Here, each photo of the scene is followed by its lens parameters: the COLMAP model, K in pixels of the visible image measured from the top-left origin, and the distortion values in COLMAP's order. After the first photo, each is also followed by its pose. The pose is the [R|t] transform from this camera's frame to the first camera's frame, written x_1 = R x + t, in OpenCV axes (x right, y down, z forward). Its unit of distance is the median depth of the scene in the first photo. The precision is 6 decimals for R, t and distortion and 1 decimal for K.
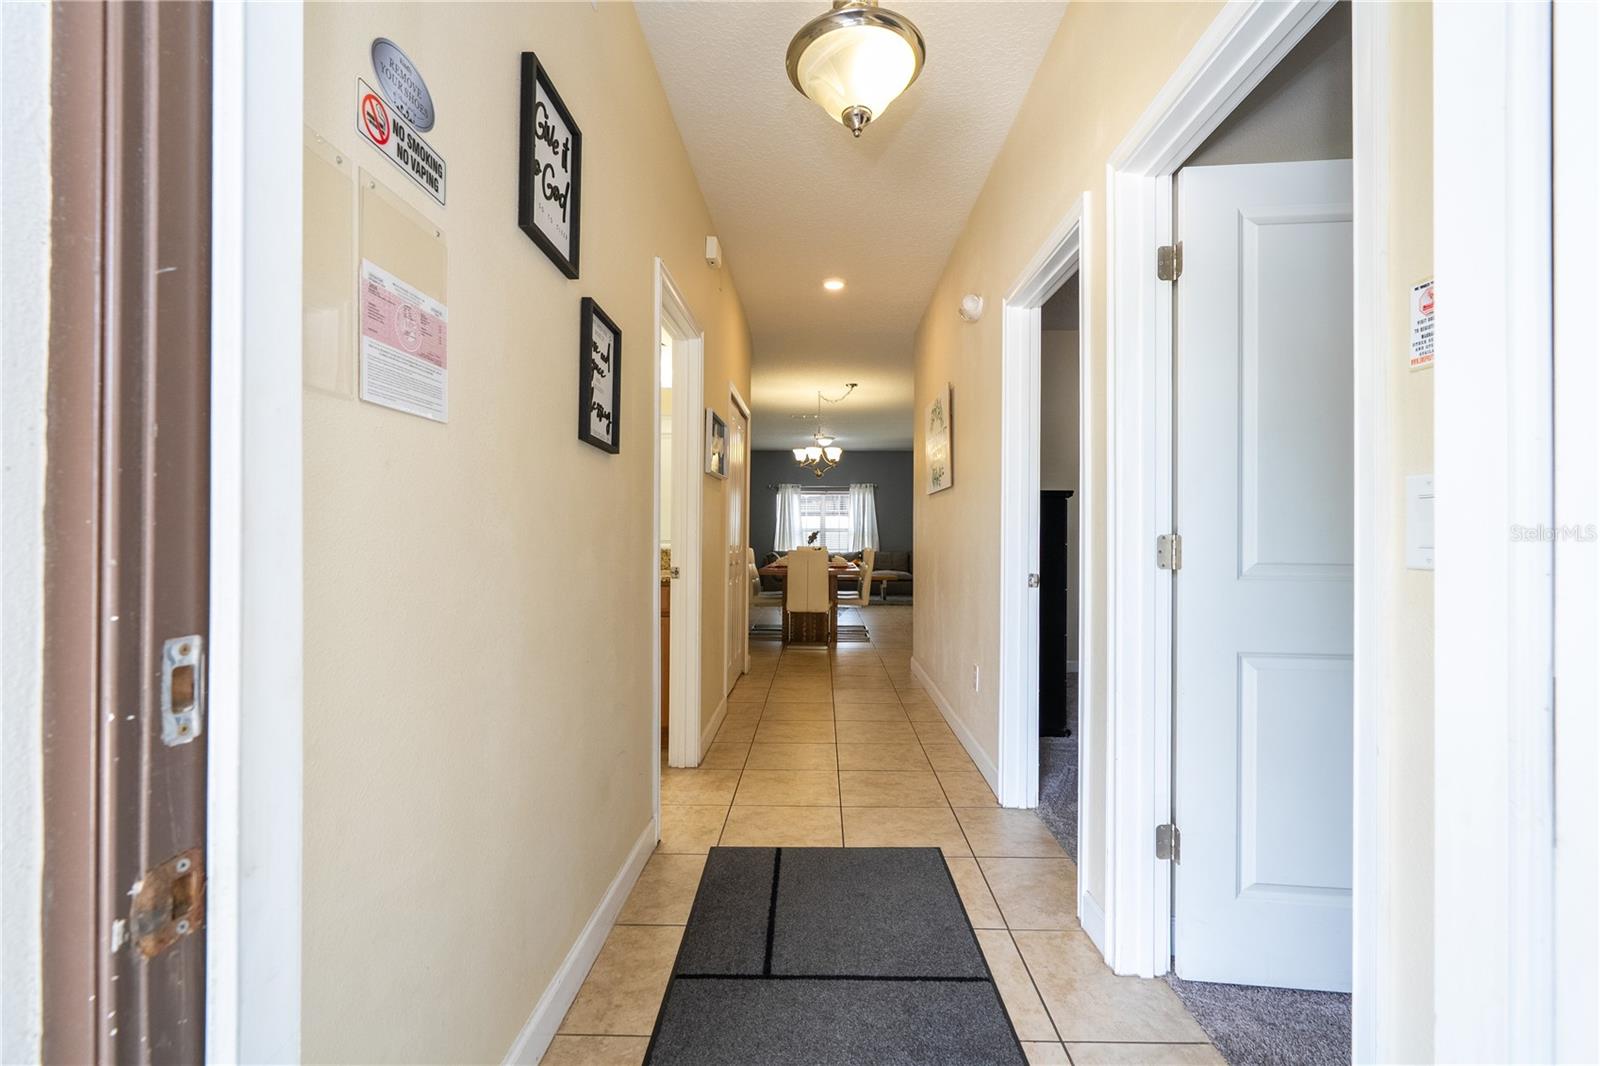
lens RADIAL K [[722.6, 0, 813.2], [0, 722.6, 532.1], [0, 0, 1]] dist [-0.003043, 0.001077]
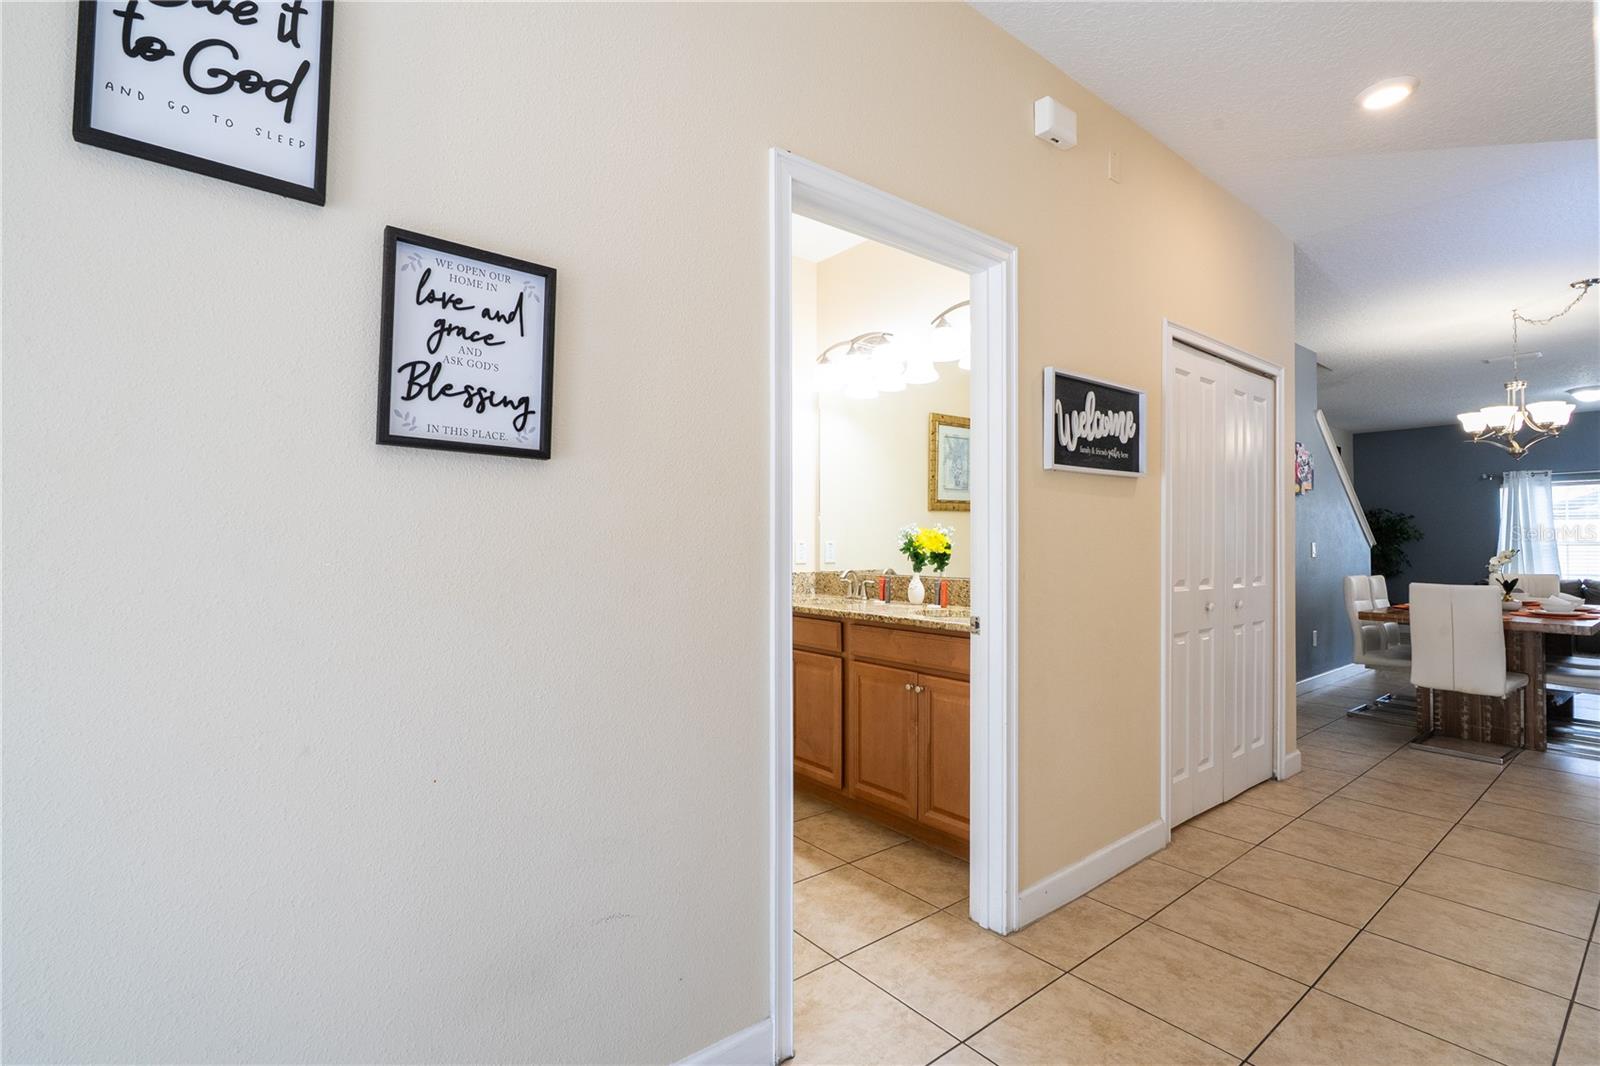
lens RADIAL K [[731.4, 0, 820.7], [0, 731.4, 534.7], [0, 0, 1]] dist [-0.001203, 0.000595]
pose [[0.644165, -0.012160, -0.764790, 0.251339], [0.003701, 0.999911, -0.012781, -0.021112], [0.764877, 0.005402, 0.644153, 0.501547]]
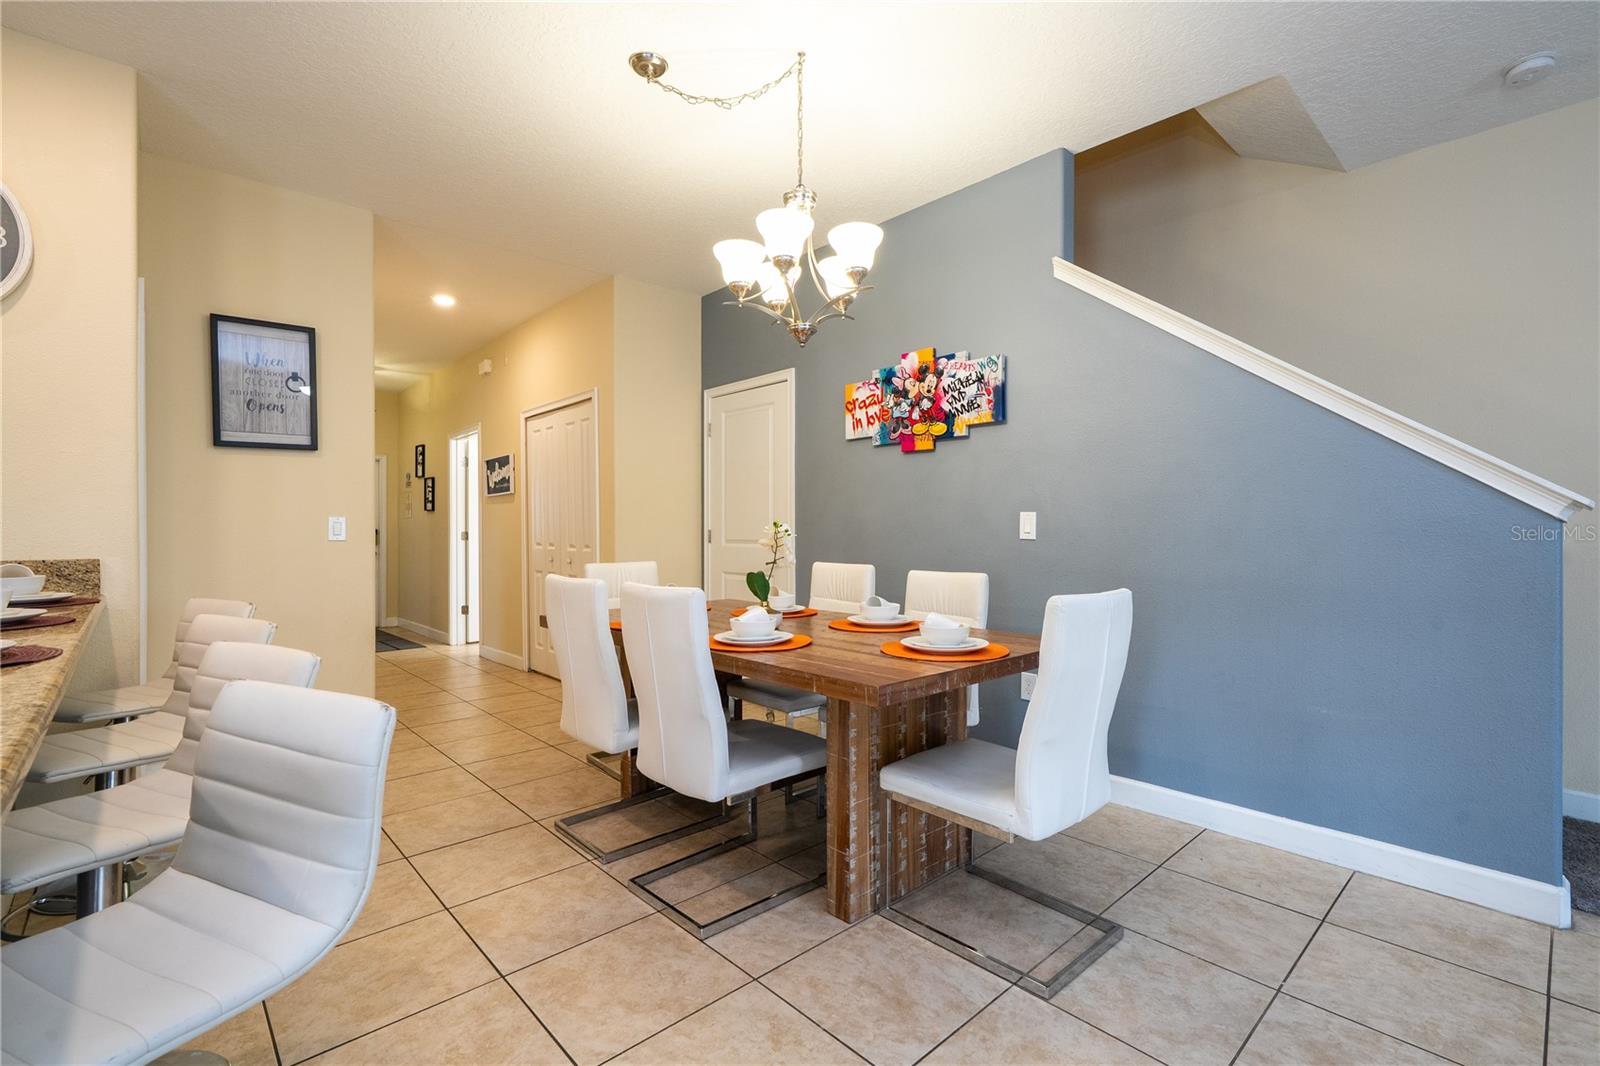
lens RADIAL K [[719.5, 0, 820.4], [0, 719.5, 528.0], [0, 0, 1]] dist [-0.001016, -0.000131]
pose [[-0.720063, -0.006224, -0.693881, 0.551999], [0.000177, 0.999958, -0.009154, 0.009657], [0.693908, -0.006715, -0.720032, 3.256527]]
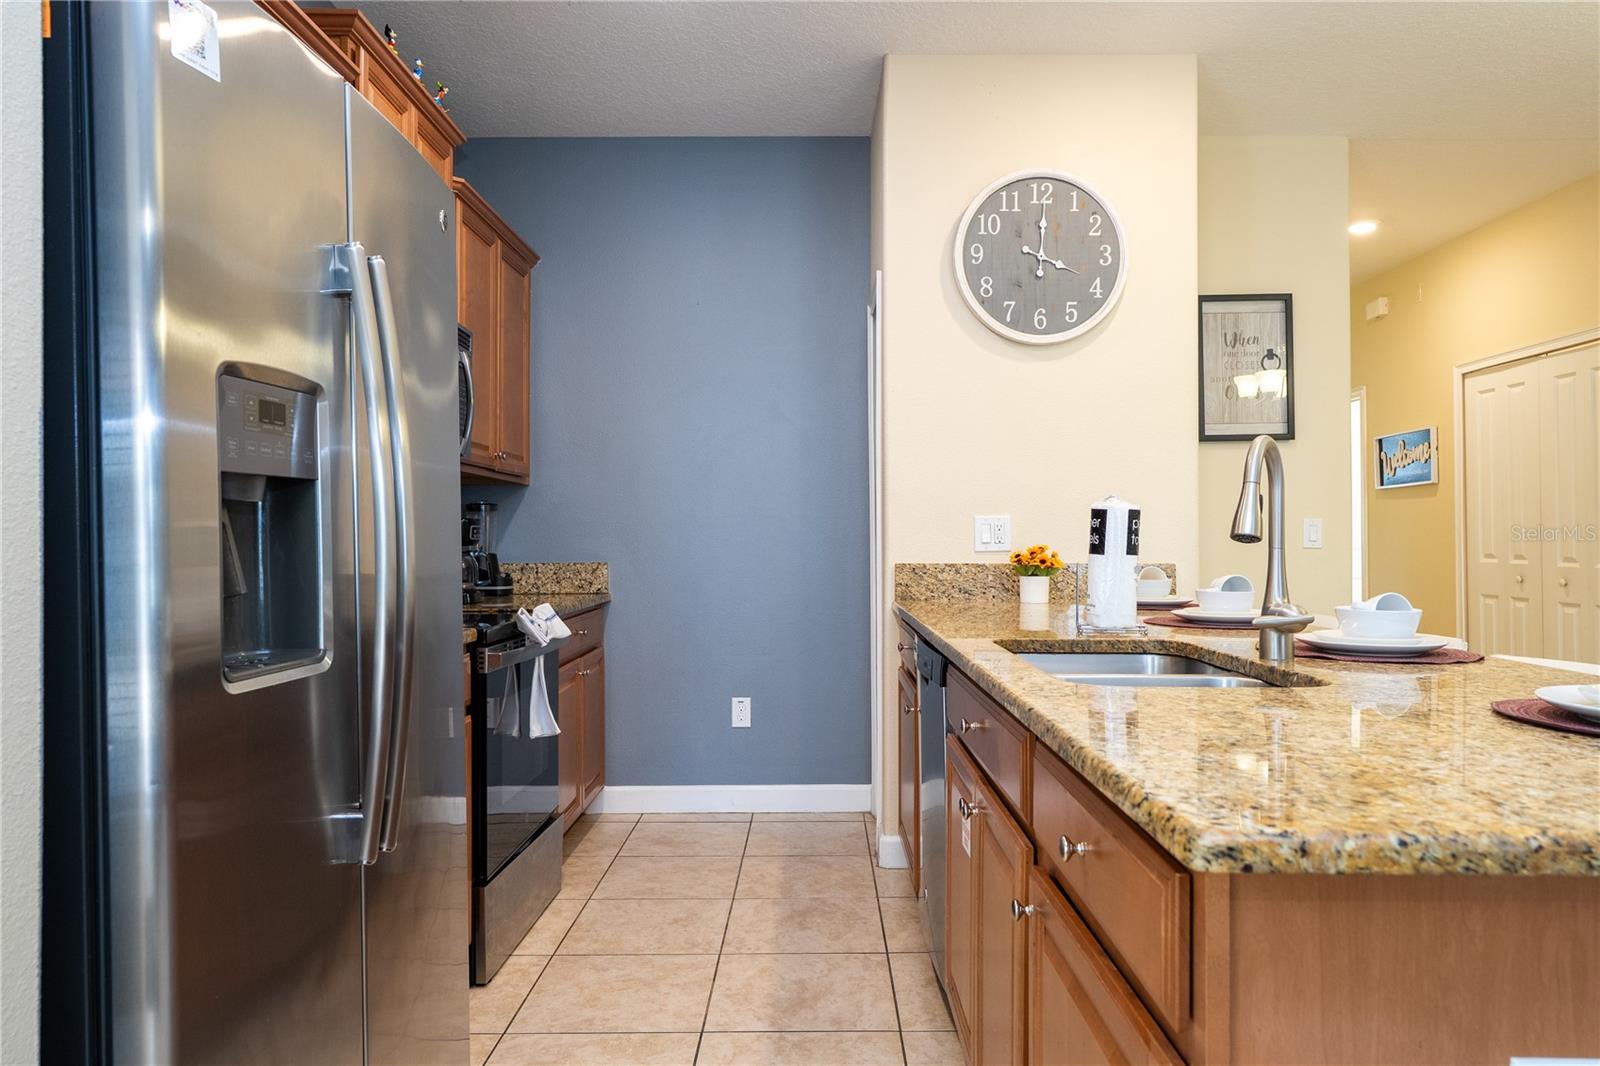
lens RADIAL K [[1066.1, 0, 800.0], [0, 1066.1, 533.0], [0, 0, 1]] dist [-0.009787, -0.001425]
pose [[-0.999982, -0.005921, -0.000413, 0.987999], [-0.005918, 0.999957, -0.007088, 0.013672], [0.000455, -0.007085, -0.999975, 3.289275]]
